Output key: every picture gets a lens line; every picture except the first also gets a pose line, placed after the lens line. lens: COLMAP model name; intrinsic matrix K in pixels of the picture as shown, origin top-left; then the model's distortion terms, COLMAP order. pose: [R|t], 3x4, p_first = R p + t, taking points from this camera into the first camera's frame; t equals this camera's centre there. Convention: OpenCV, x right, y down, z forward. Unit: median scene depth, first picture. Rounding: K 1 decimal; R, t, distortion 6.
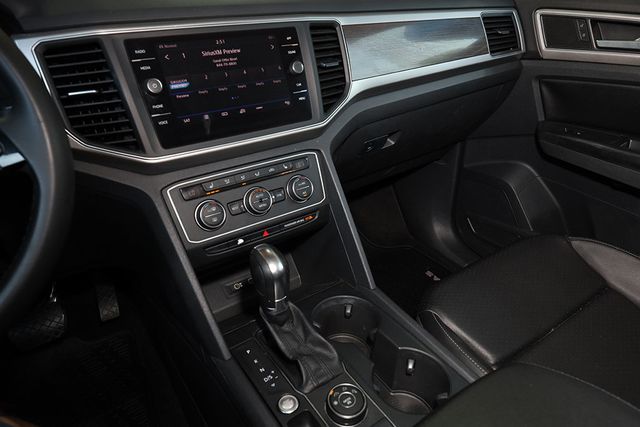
lens RADIAL K [[434.8, 0, 321.7], [0, 434.8, 213.8], [0, 0, 1]] dist [0.000823, 0.000878]
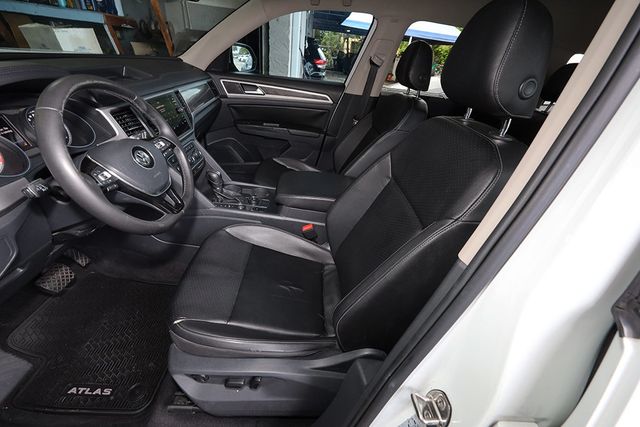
lens RADIAL K [[251.3, 0, 316.6], [0, 251.3, 217.0], [0, 0, 1]] dist [-0.003600, -0.000044]
pose [[0.558813, -0.403832, 0.724326, -1.014116], [0.299422, 0.912757, 0.277886, 0.099227], [-0.773353, 0.061593, 0.630977, -0.632915]]
